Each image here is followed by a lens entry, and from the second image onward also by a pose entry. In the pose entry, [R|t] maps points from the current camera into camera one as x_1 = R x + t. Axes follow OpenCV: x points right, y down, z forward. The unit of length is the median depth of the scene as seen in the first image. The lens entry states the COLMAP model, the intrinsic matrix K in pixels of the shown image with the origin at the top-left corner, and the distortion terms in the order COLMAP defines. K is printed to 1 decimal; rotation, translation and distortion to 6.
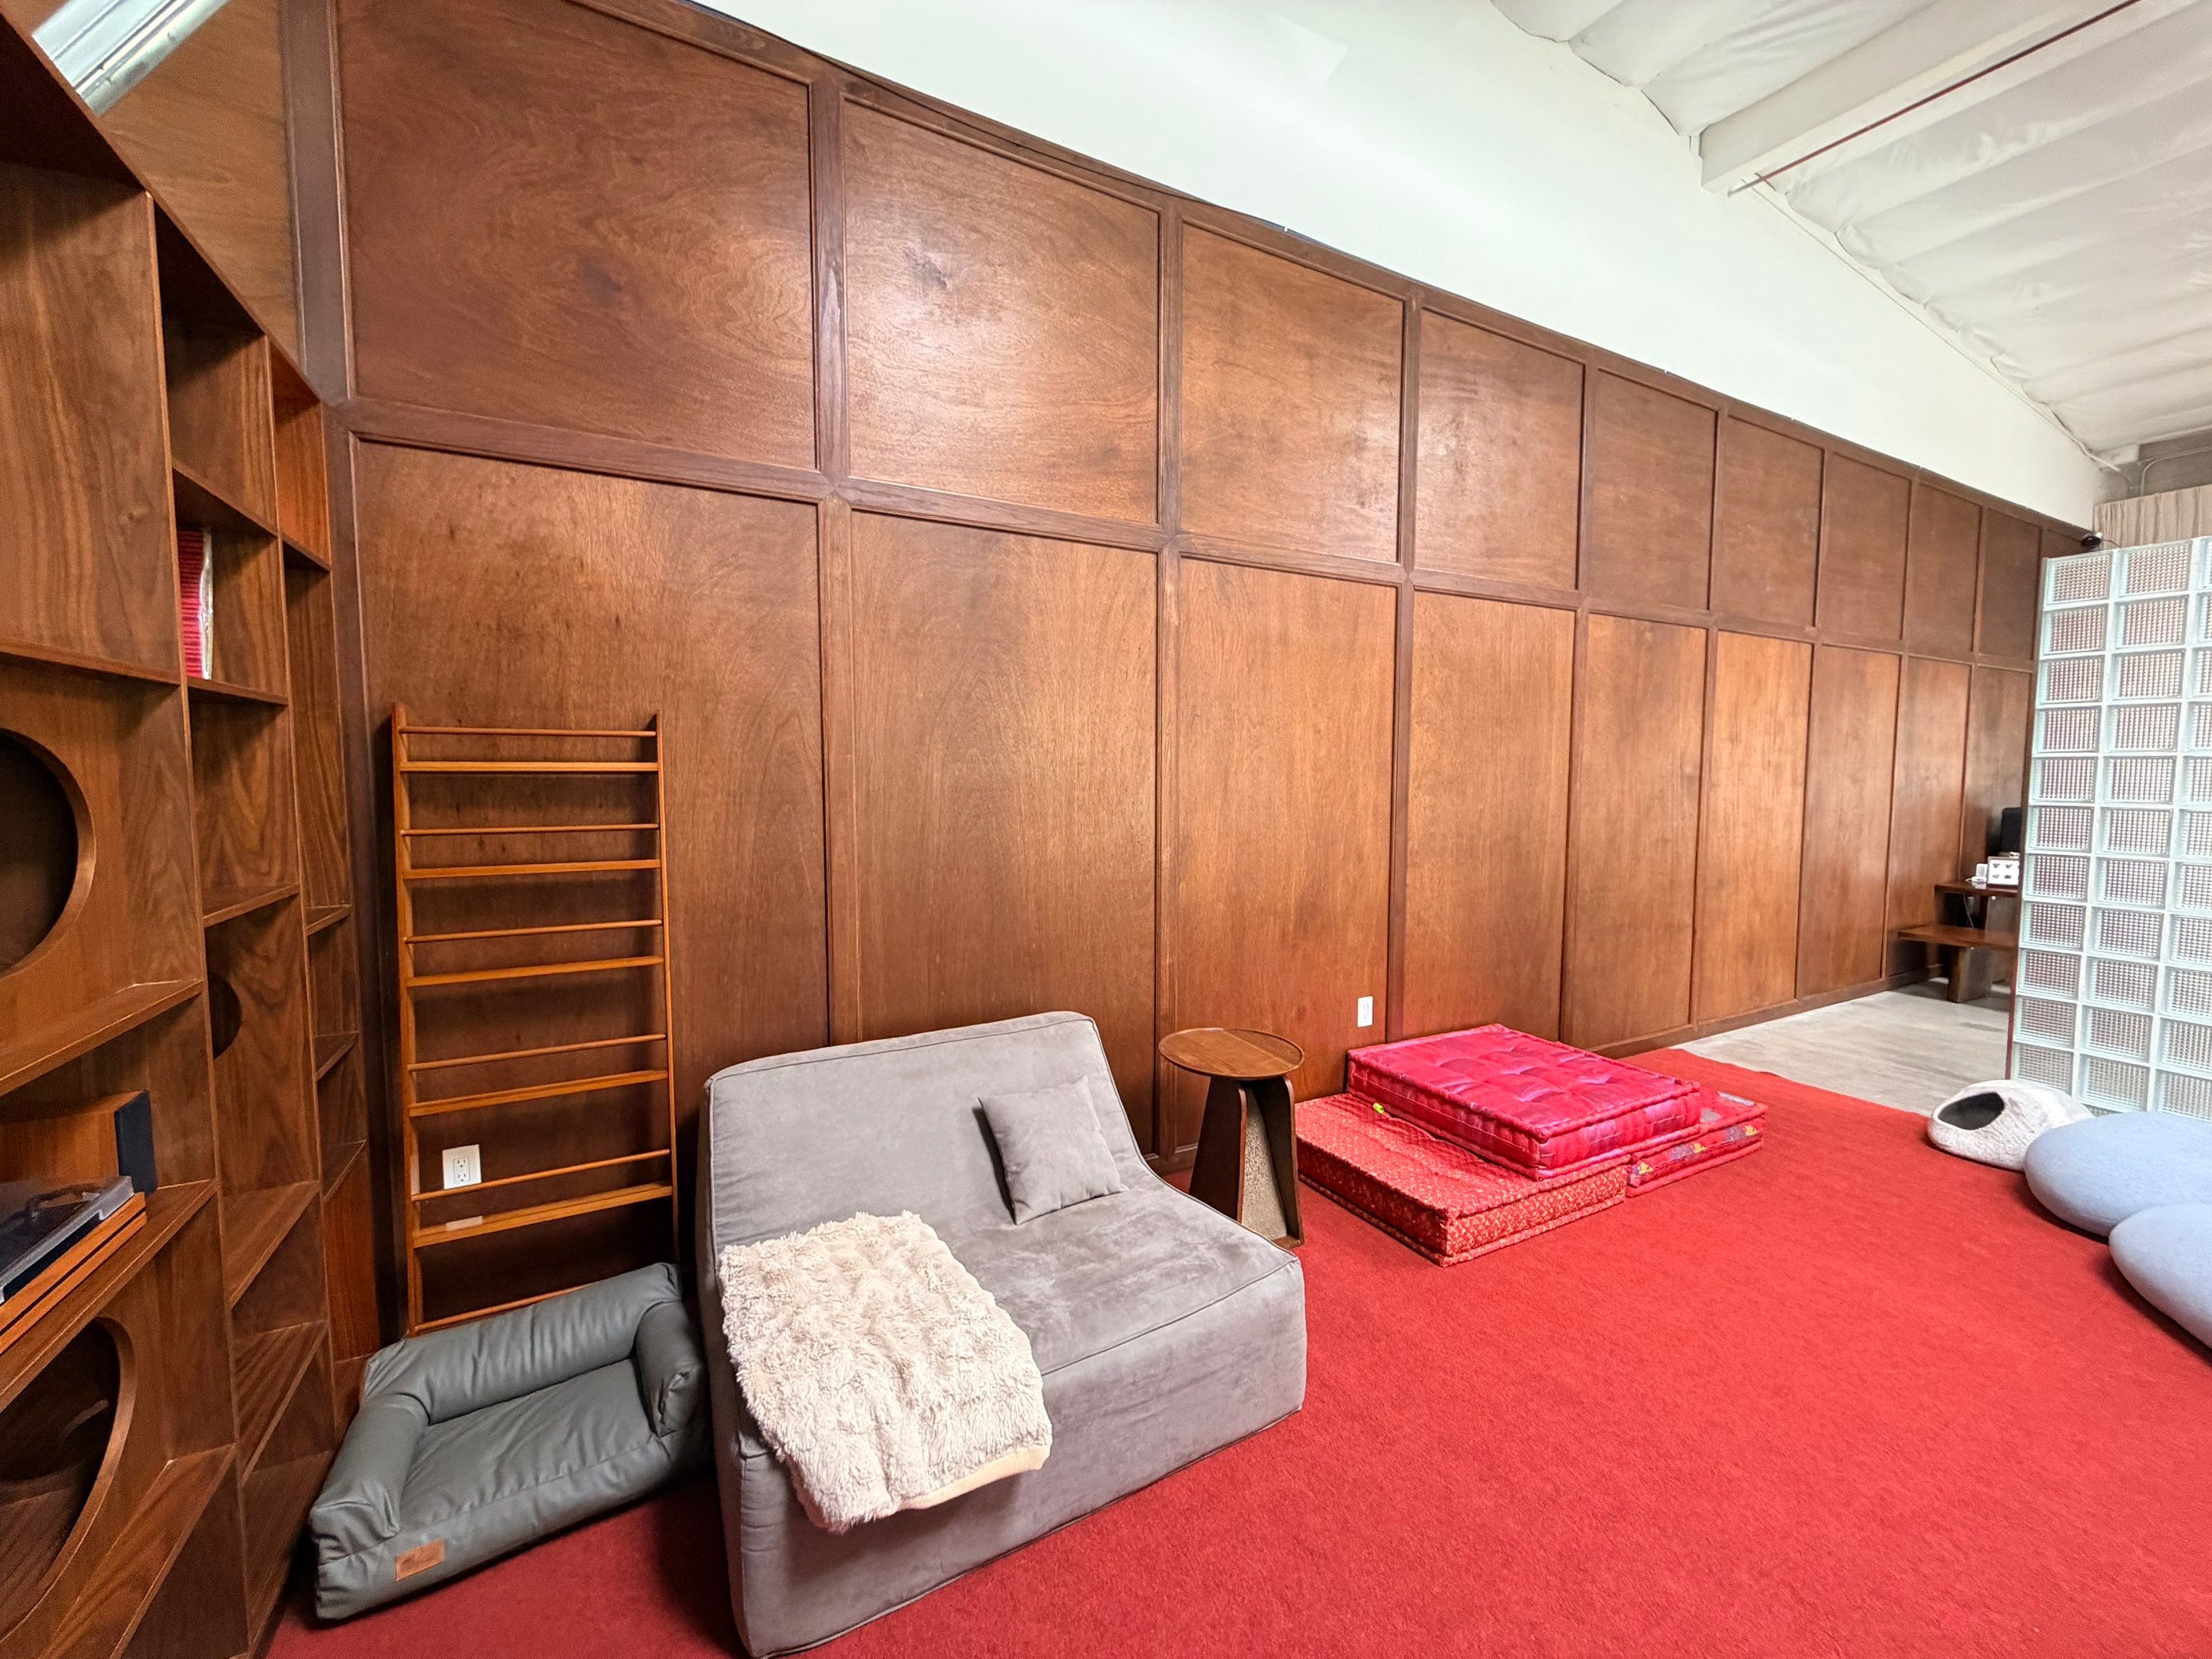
lens RADIAL K [[878.5, 0, 1099.3], [0, 878.5, 825.4], [0, 0, 1]] dist [-0.002017, 0.000038]
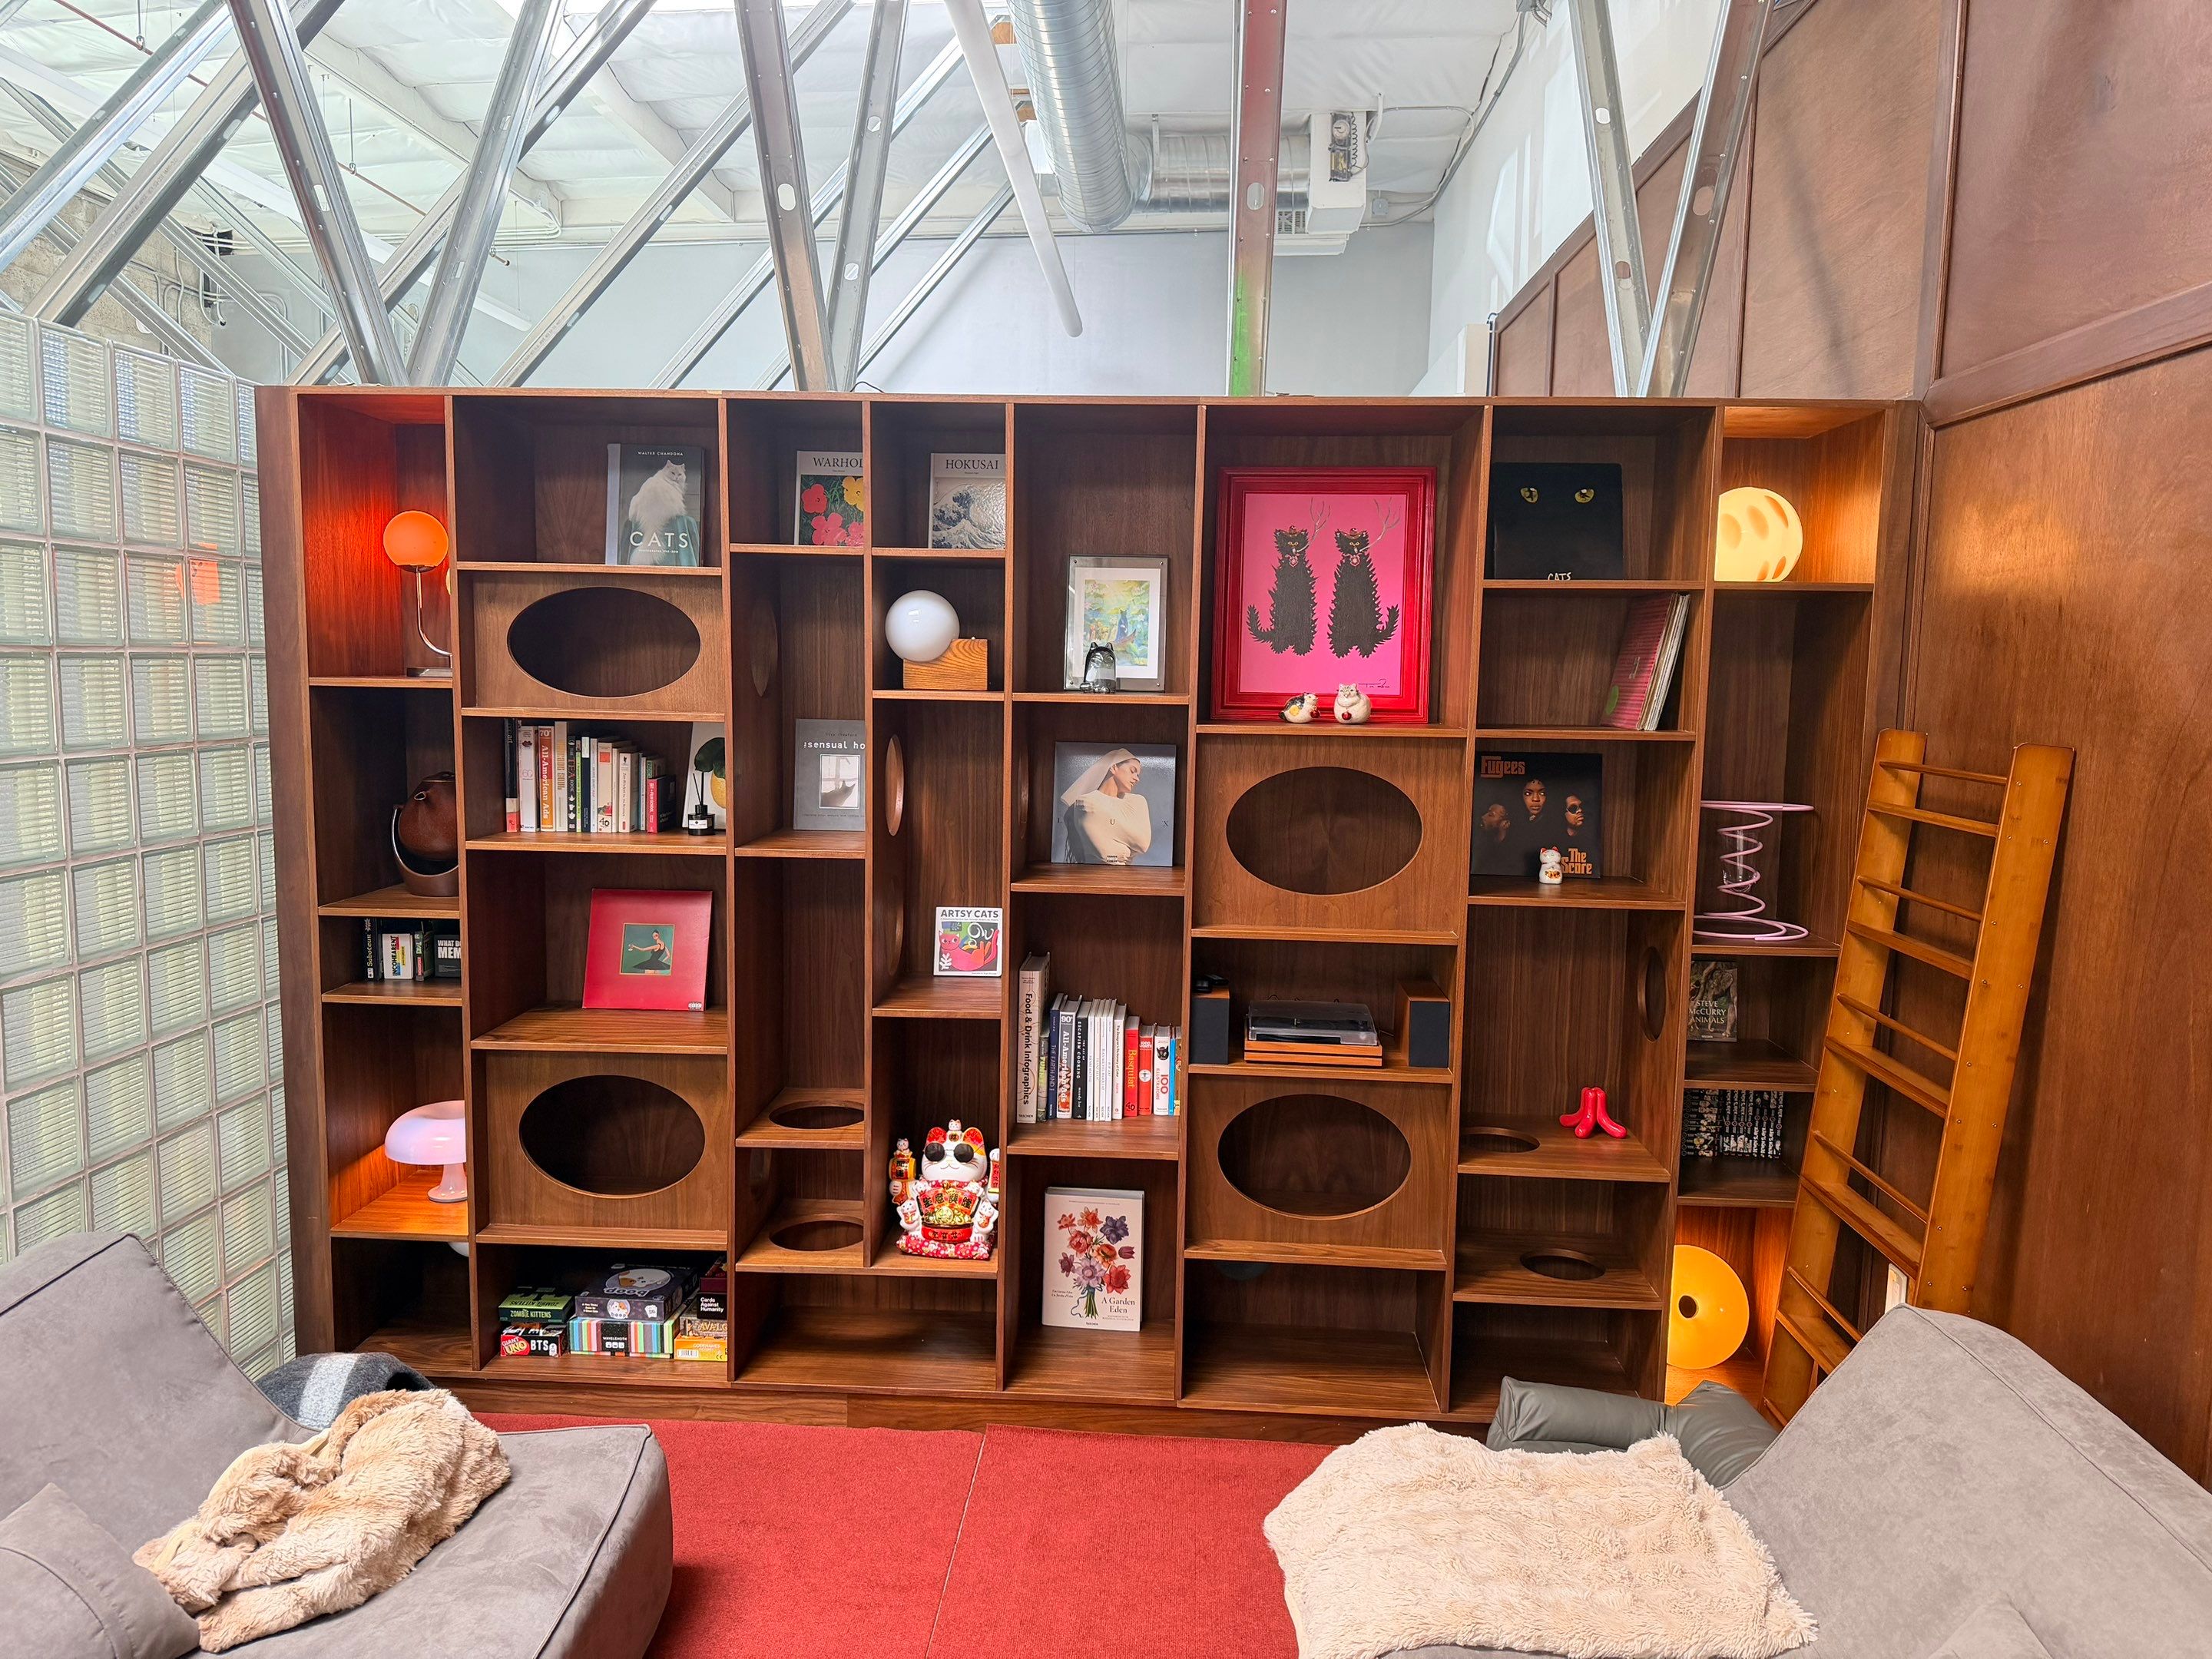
lens RADIAL K [[1625.4, 0, 1106.0], [0, 1625.4, 829.5], [0, 0, 1]] dist [0.067071, -0.105188]
pose [[-0.526541, 0.081284, -0.846255, 0.908674], [-0.073790, 0.987292, 0.140743, -0.195400], [0.846941, 0.136553, -0.513852, 1.091915]]
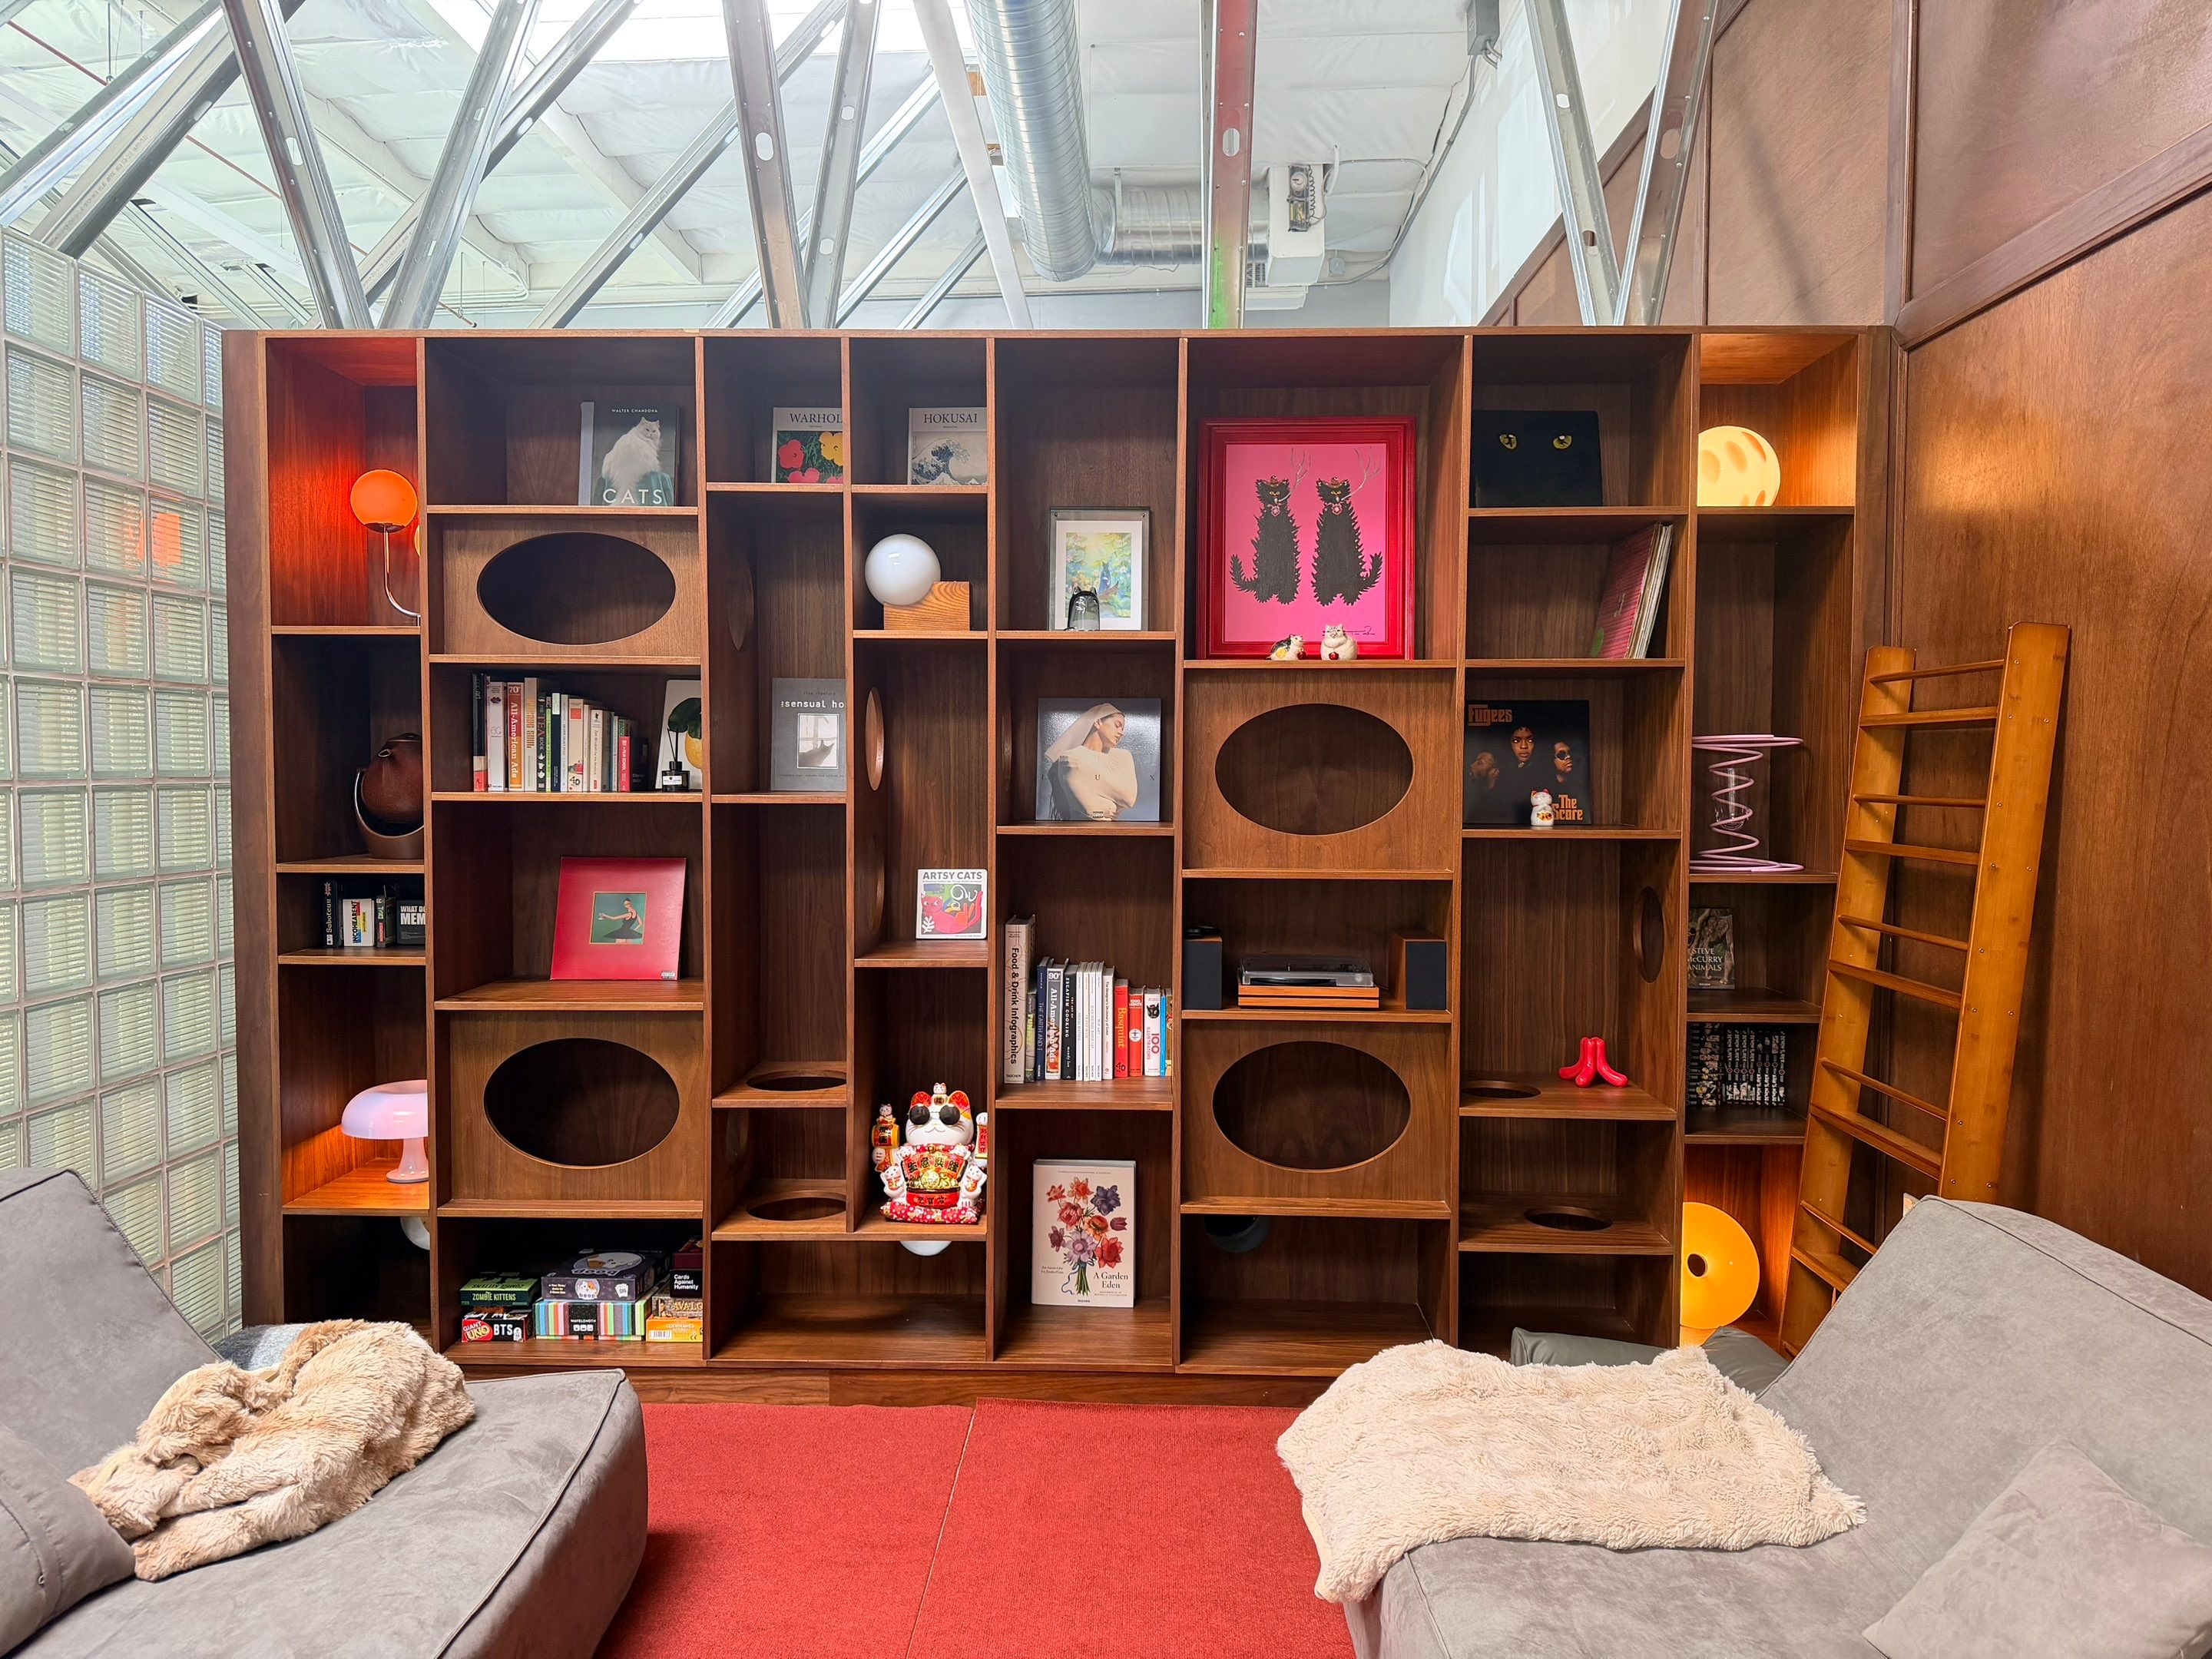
lens RADIAL K [[1622.8, 0, 1116.2], [0, 1622.8, 826.1], [0, 0, 1]] dist [0.063451, -0.099485]
pose [[-0.501063, 0.029308, -0.864915, 0.899434], [-0.061244, 0.995720, 0.069220, -0.026618], [0.863241, 0.087655, -0.497123, 1.072389]]
